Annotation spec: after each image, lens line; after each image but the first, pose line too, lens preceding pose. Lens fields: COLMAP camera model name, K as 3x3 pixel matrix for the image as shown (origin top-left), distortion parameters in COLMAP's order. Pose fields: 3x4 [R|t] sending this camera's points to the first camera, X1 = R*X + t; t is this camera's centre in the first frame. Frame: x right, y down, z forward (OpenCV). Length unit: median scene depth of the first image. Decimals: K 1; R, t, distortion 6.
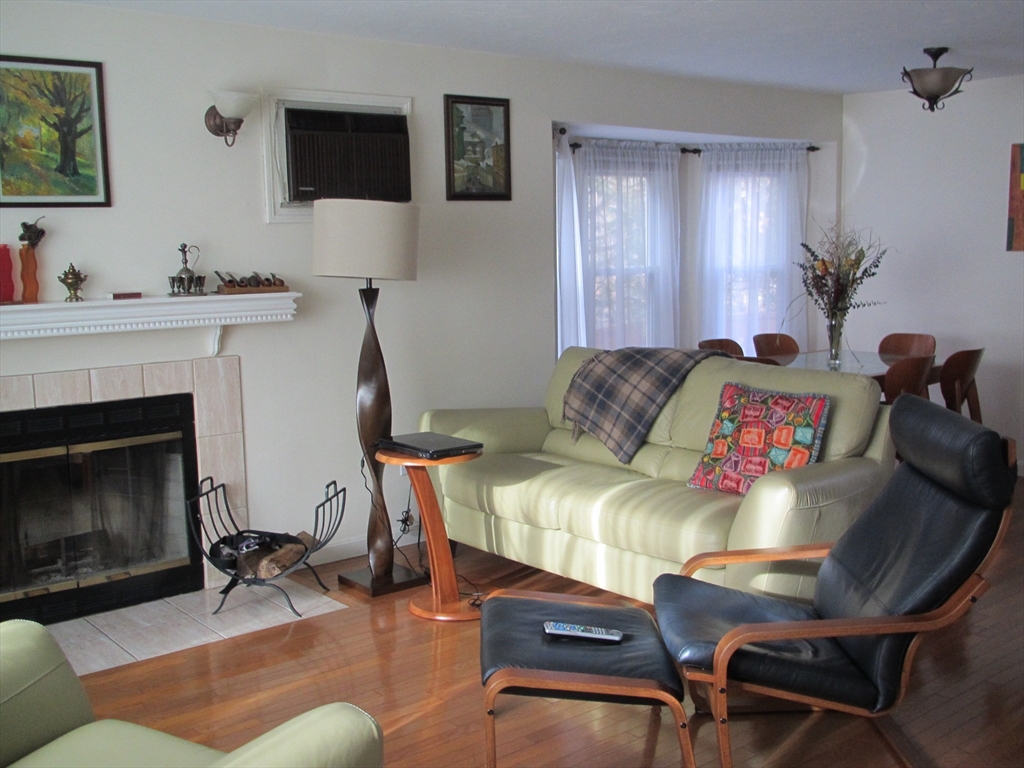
lens RADIAL K [[1070.6, 0, 512.0], [0, 1070.6, 384.0], [0, 0, 1]] dist [0.002088, -0.027580]
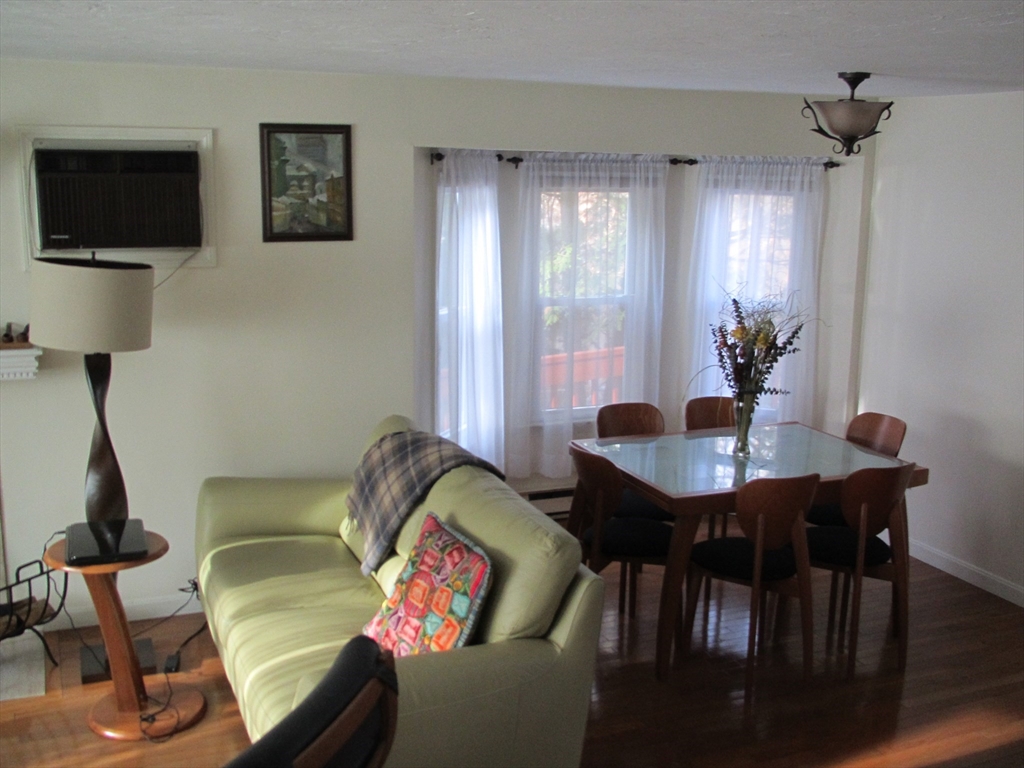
lens RADIAL K [[1059.5, 0, 512.0], [0, 1059.5, 384.0], [0, 0, 1]] dist [-0.003771, 0.018857]
pose [[0.954135, 0.091380, -0.285088, 0.397956], [-0.070443, 0.994068, 0.082870, -0.140492], [0.290969, -0.058987, 0.954912, 0.206104]]
